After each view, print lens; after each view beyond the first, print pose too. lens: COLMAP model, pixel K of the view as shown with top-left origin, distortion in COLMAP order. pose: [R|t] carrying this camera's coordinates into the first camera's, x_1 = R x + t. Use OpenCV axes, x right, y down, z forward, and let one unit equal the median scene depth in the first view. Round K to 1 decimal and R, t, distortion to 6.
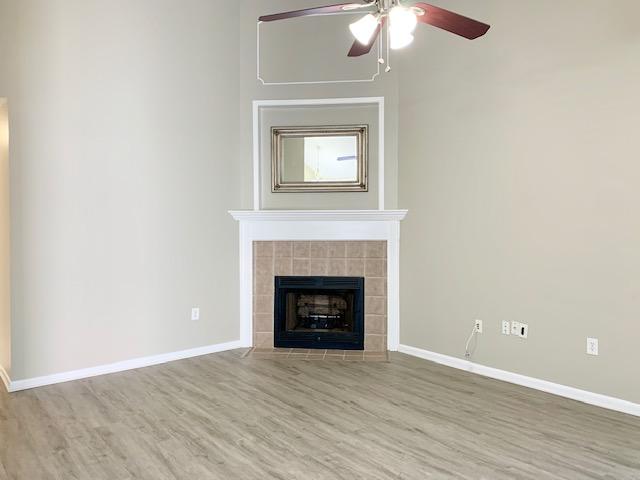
lens RADIAL K [[484.4, 0, 319.1], [0, 484.4, 219.6], [0, 0, 1]] dist [0.030724, -0.004118]
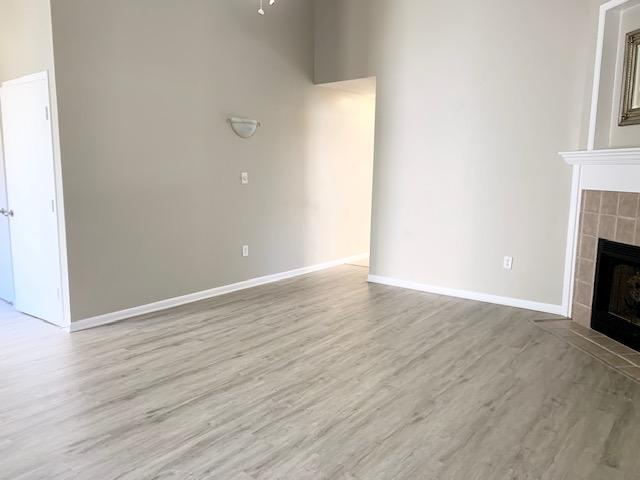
lens RADIAL K [[483.7, 0, 320.0], [0, 483.7, 240.0], [0, 0, 1]] dist [-0.006446, -0.004282]
pose [[0.221863, 0.146287, -0.964042, 0.550380], [-0.009189, 0.988952, 0.147952, 0.012156], [0.975035, -0.023966, 0.220756, 0.410182]]
